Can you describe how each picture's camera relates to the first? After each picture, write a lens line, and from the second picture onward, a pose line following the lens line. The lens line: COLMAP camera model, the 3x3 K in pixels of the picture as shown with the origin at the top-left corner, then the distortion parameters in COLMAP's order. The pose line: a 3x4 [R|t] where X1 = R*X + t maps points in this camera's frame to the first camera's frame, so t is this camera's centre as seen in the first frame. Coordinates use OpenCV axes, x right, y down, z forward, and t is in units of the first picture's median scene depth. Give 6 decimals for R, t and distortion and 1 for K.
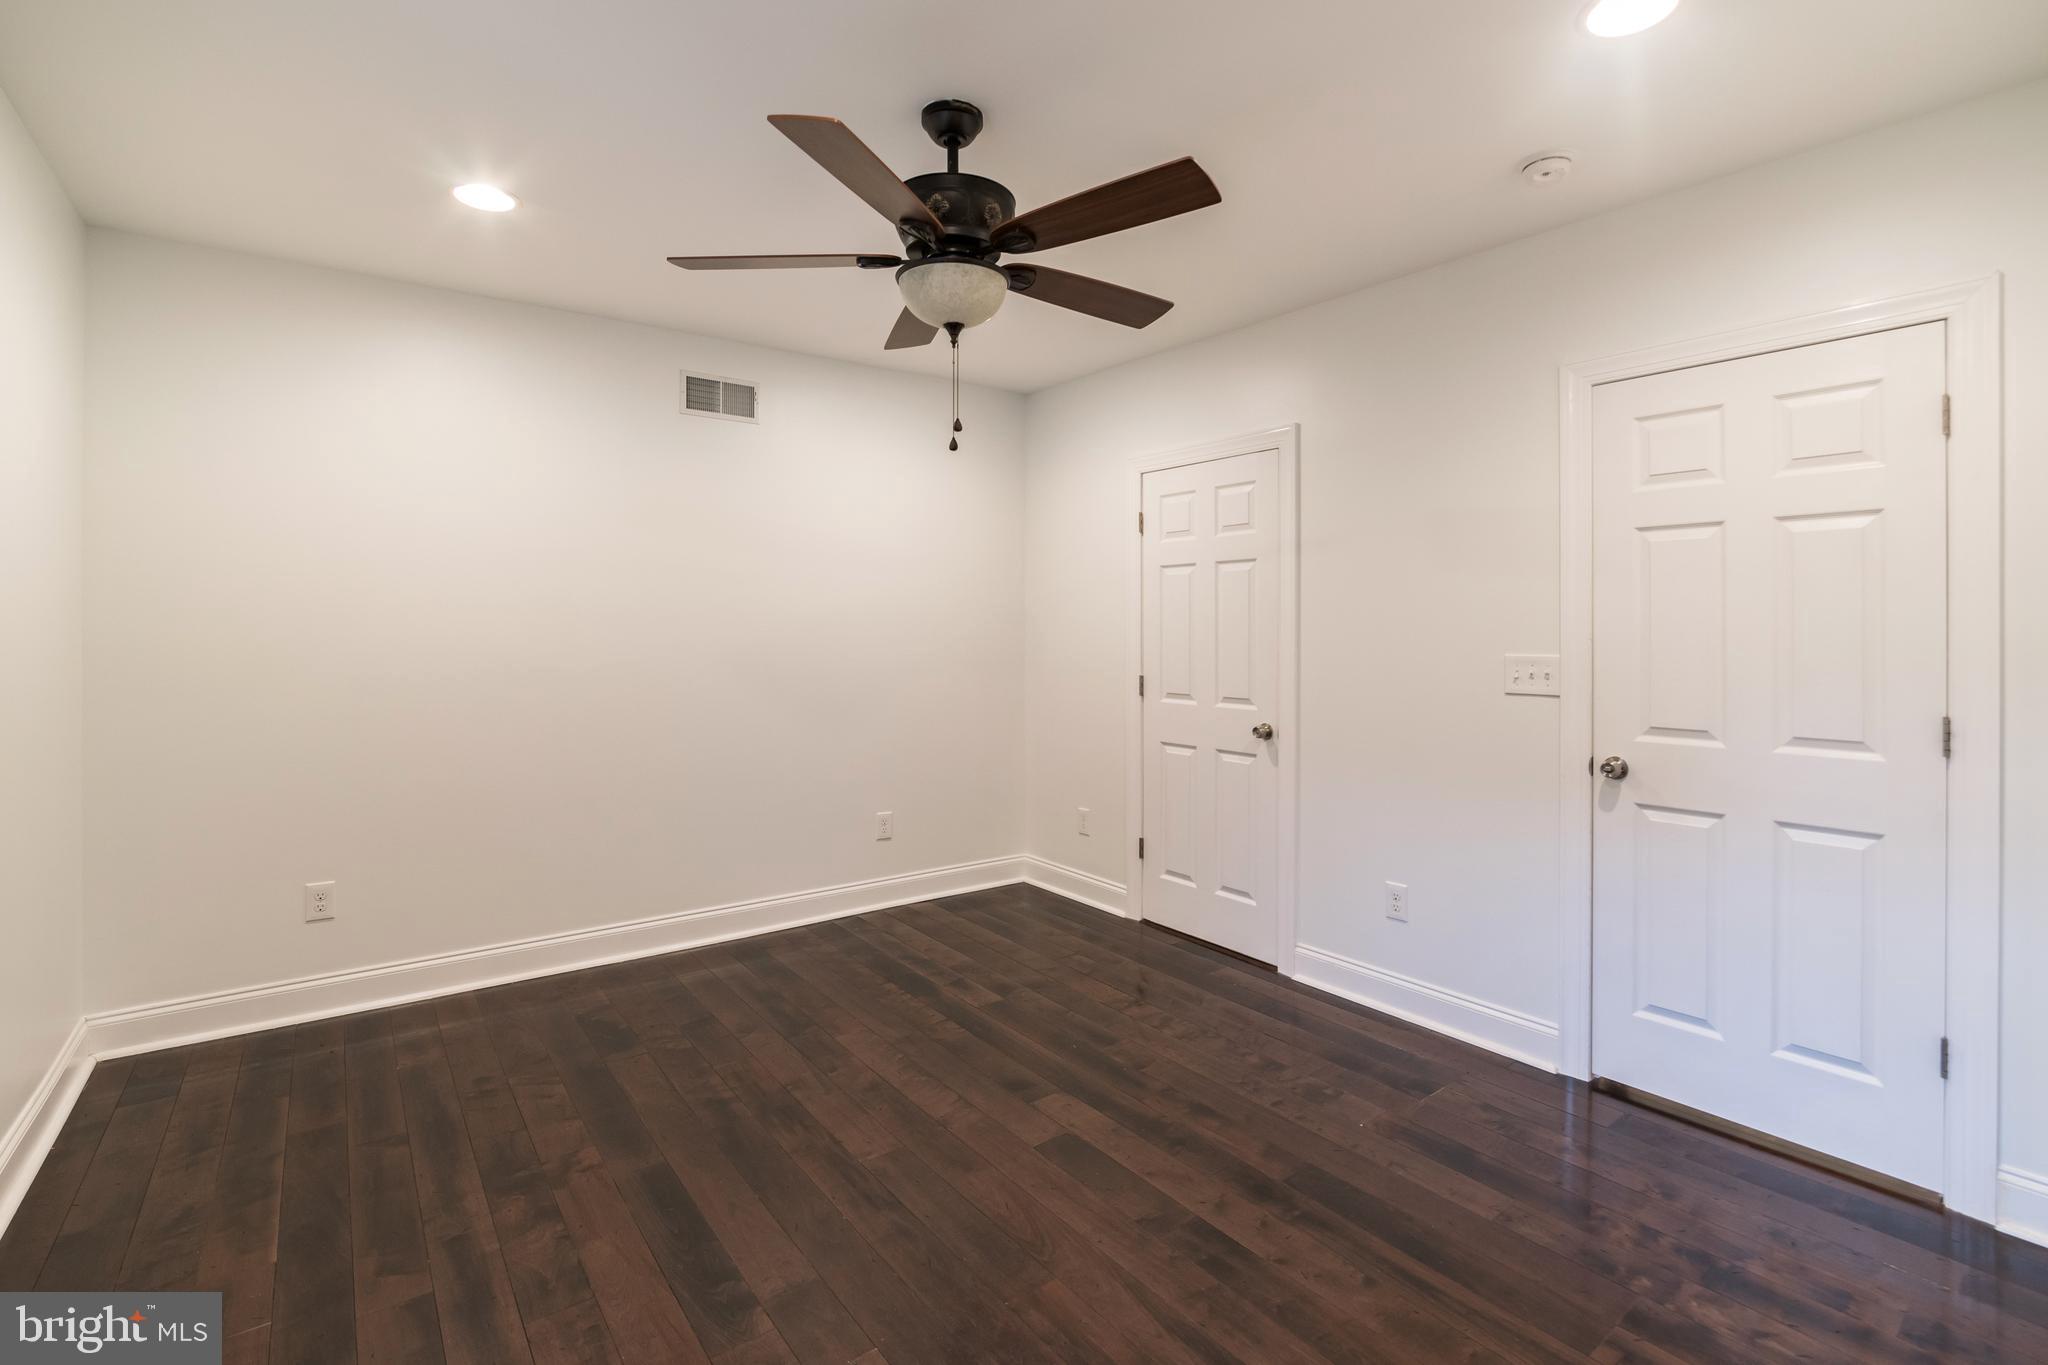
lens RADIAL K [[931.8, 0, 1044.0], [0, 931.8, 627.8], [0, 0, 1]] dist [-0.002846, -0.000479]
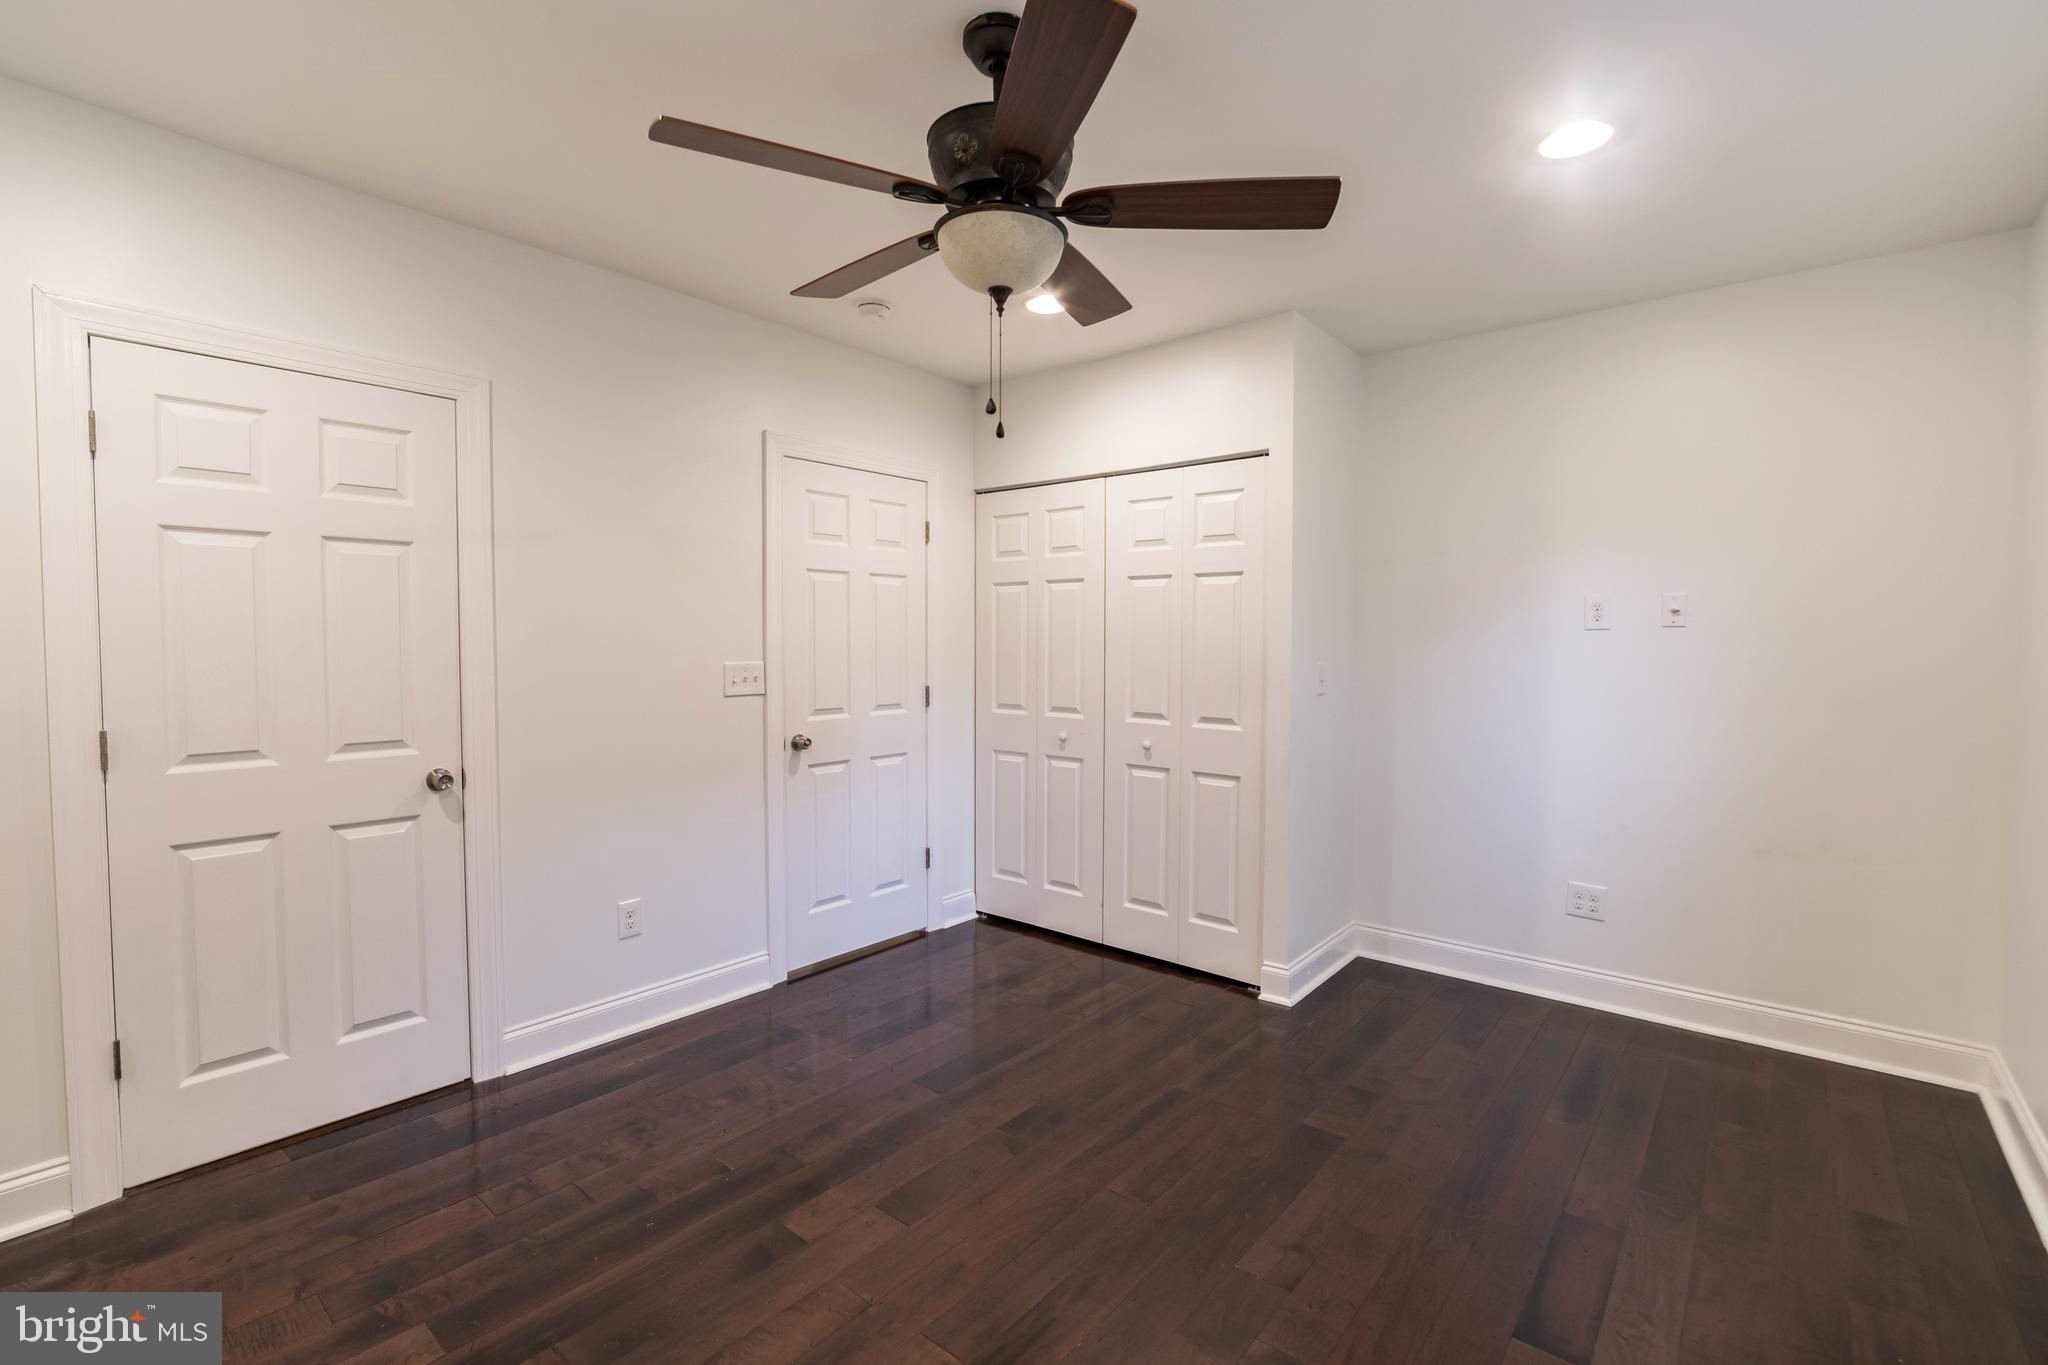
lens RADIAL K [[914.3, 0, 1031.0], [0, 914.3, 676.0], [0, 0, 1]] dist [-0.005130, -0.000079]
pose [[-0.205279, -0.041277, 0.977833, -0.749244], [-0.005664, 0.999144, 0.040987, -0.004497], [-0.978687, 0.002875, -0.205337, 0.916829]]
